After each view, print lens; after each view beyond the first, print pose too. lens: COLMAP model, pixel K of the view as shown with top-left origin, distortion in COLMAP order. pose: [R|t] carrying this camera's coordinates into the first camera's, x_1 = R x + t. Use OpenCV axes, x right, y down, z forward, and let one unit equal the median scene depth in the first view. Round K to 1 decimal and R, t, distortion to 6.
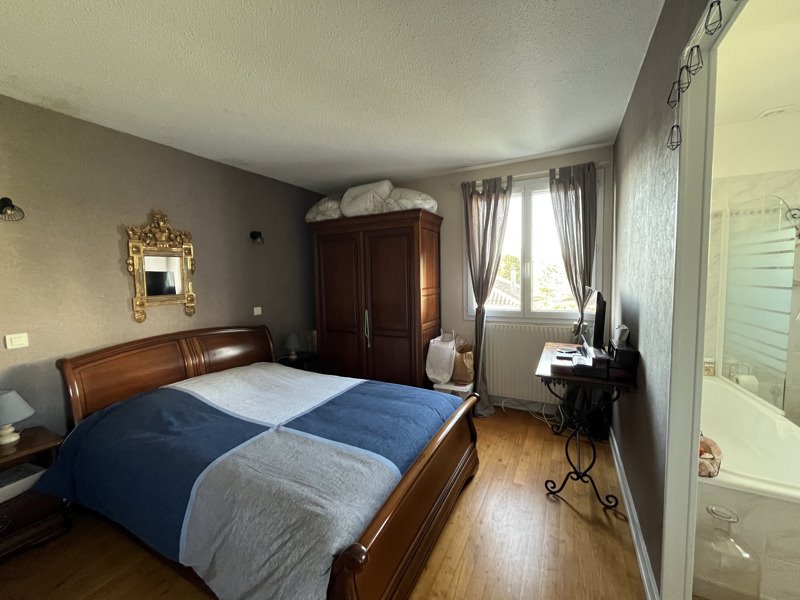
lens RADIAL K [[323.5, 0, 401.8], [0, 323.5, 302.3], [0, 0, 1]] dist [0.000114, -0.000050]
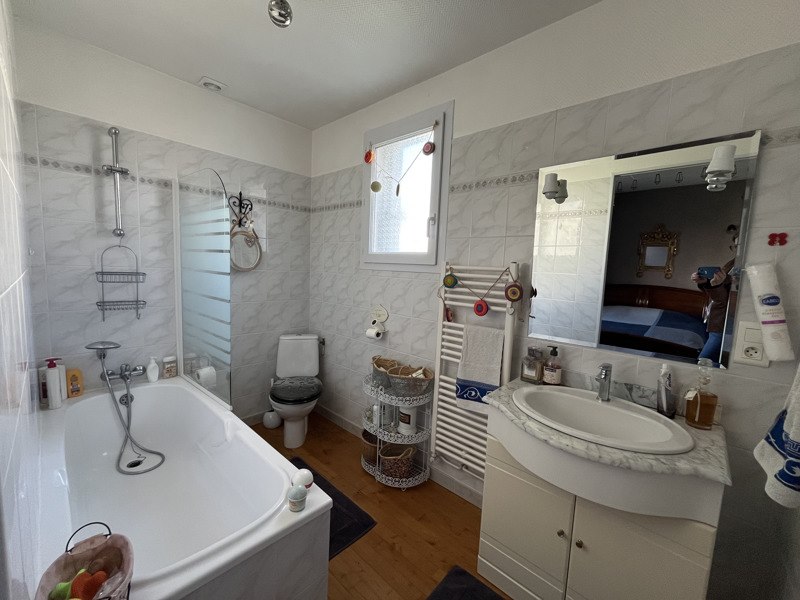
lens RADIAL K [[323.5, 0, 402.7], [0, 323.5, 299.2], [0, 0, 1]] dist [0.000114, -0.000050]
pose [[0.266756, -0.079388, 0.960489, 0.349483], [0.031631, 0.996786, 0.073603, -0.018255], [-0.963245, 0.010747, 0.268409, 0.215045]]
